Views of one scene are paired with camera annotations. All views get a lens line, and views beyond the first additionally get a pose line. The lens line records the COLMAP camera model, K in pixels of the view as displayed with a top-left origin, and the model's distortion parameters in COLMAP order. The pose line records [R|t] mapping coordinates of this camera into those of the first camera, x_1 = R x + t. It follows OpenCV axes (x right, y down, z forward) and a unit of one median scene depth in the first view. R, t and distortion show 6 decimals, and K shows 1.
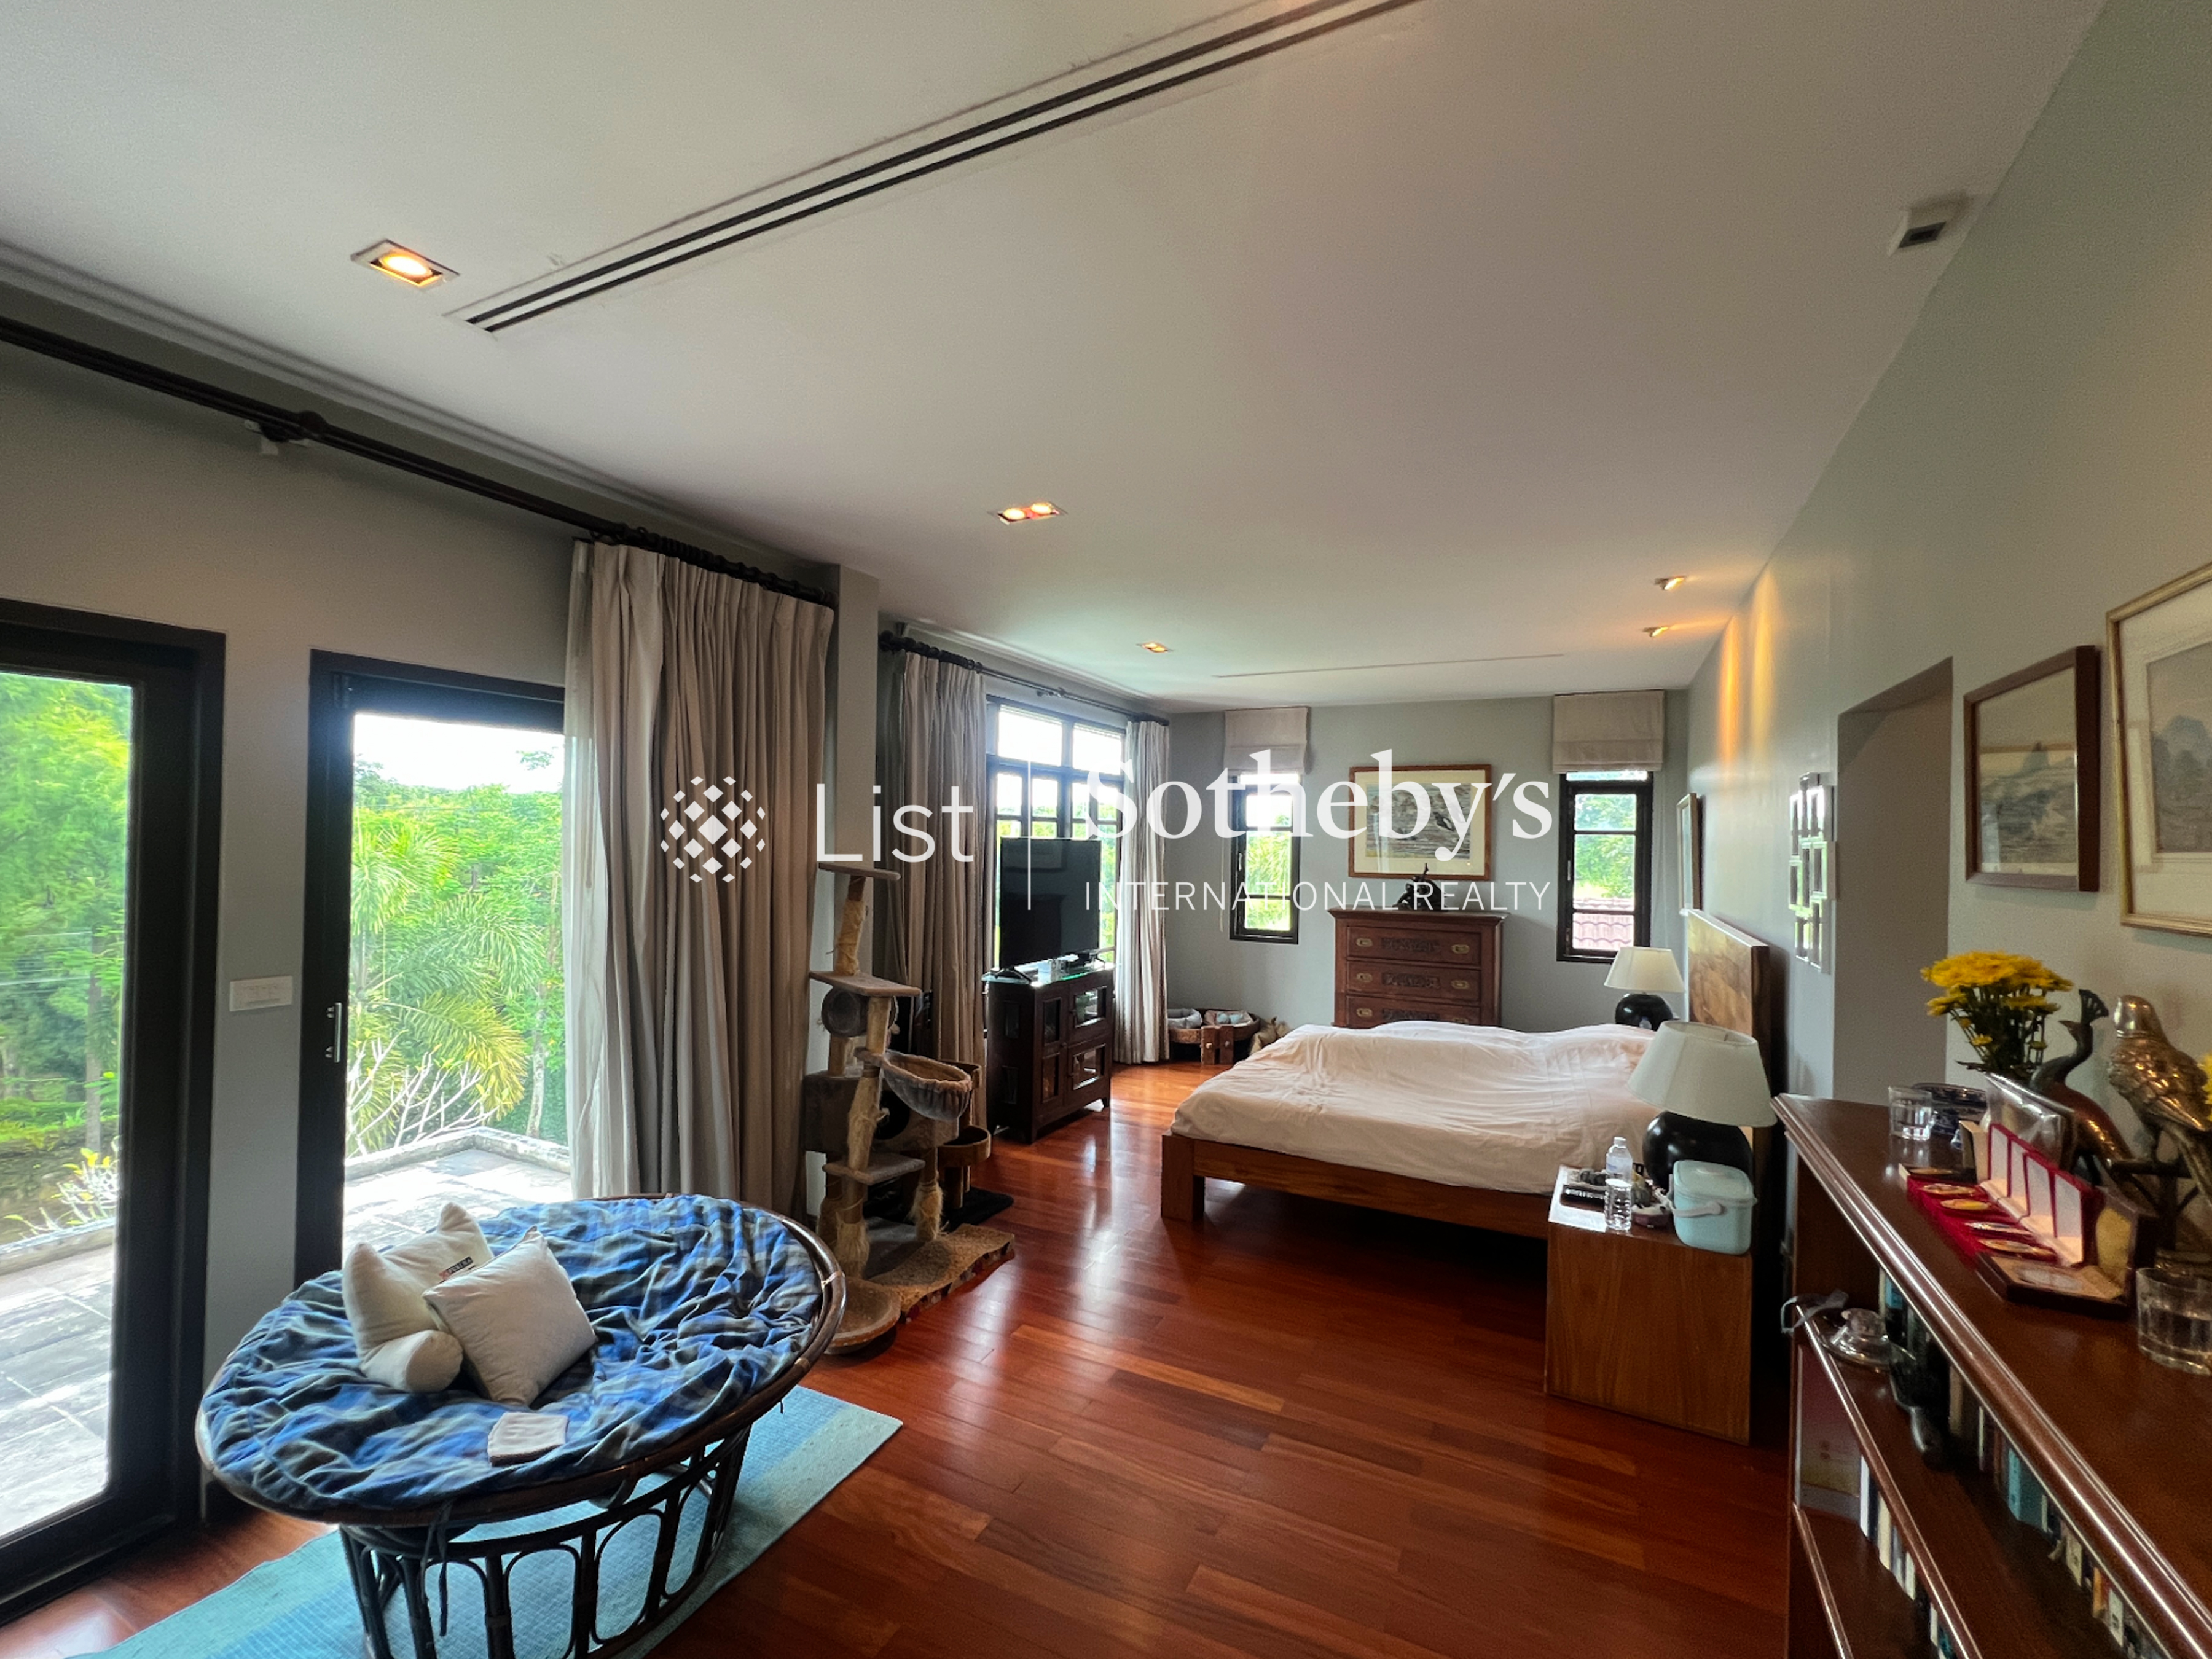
lens RADIAL K [[976.6, 0, 1102.7], [0, 976.6, 837.9], [0, 0, 1]] dist [0.000763, 0.001274]
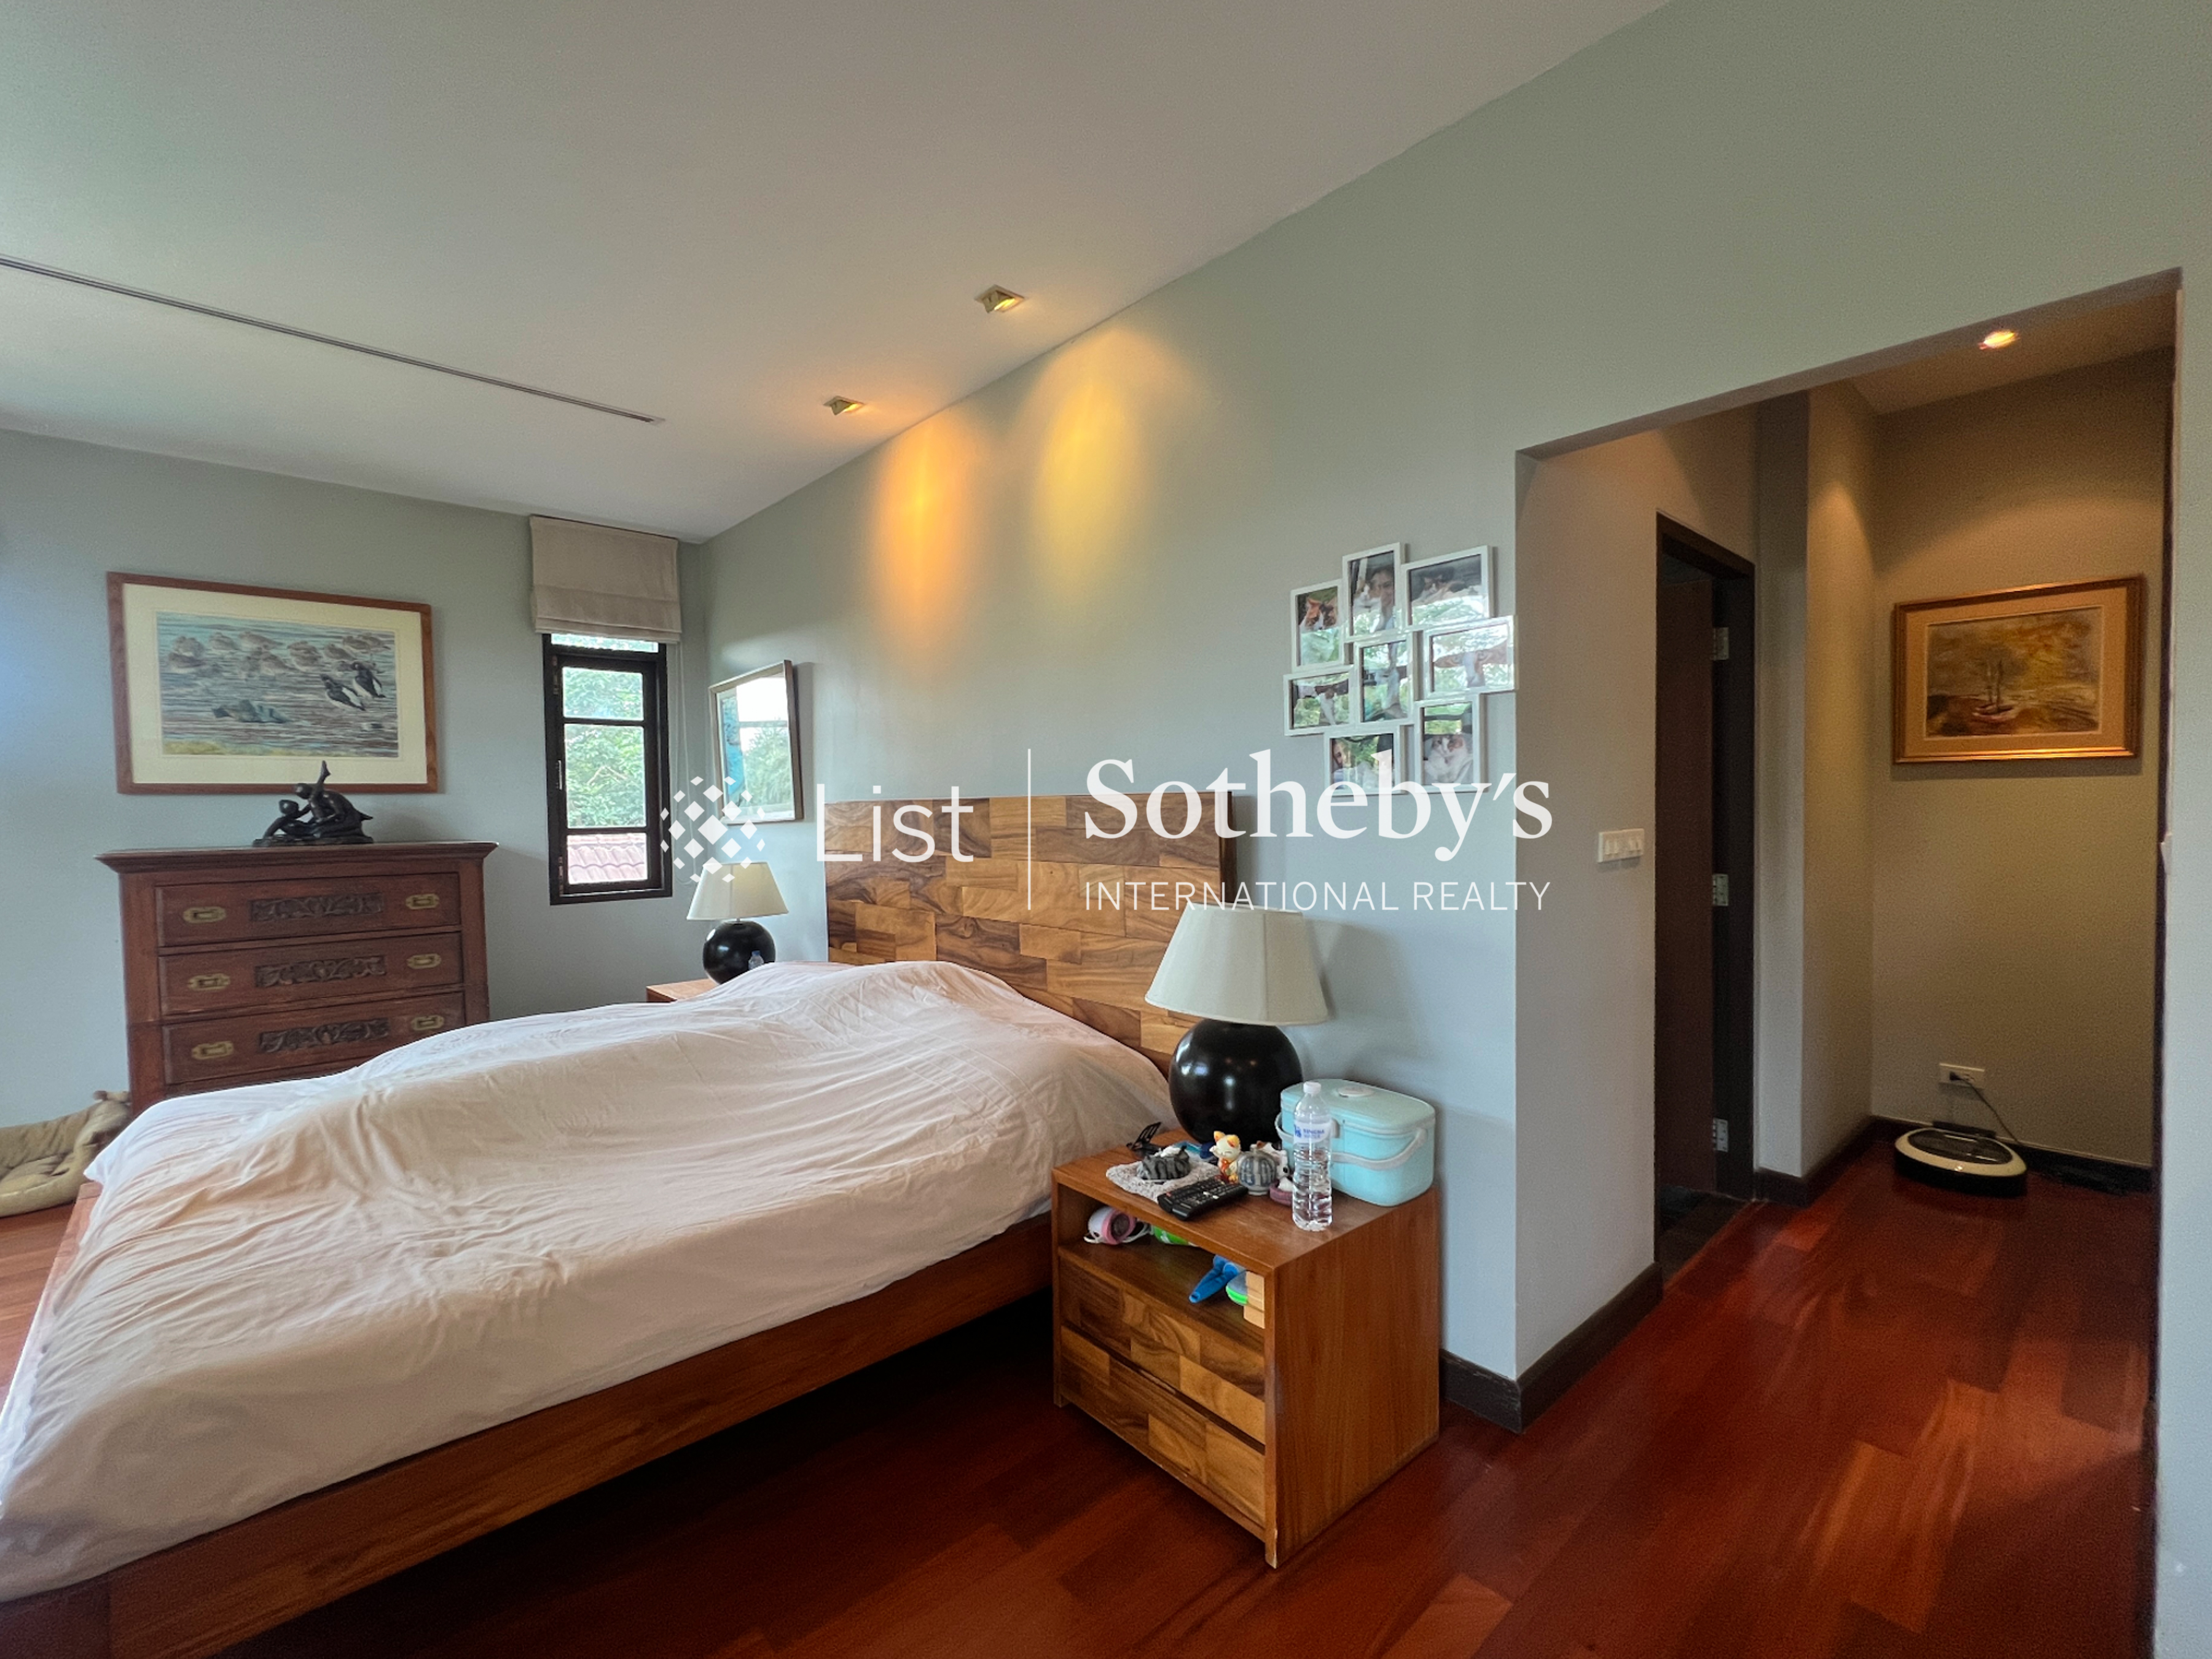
lens RADIAL K [[976.6, 0, 1095.1], [0, 976.6, 831.4], [0, 0, 1]] dist [0.000763, 0.001274]
pose [[0.364400, -0.045687, 0.930121, -0.034966], [0.019788, 0.998950, 0.041315, 0.053274], [-0.931032, 0.003350, 0.364921, 0.391564]]
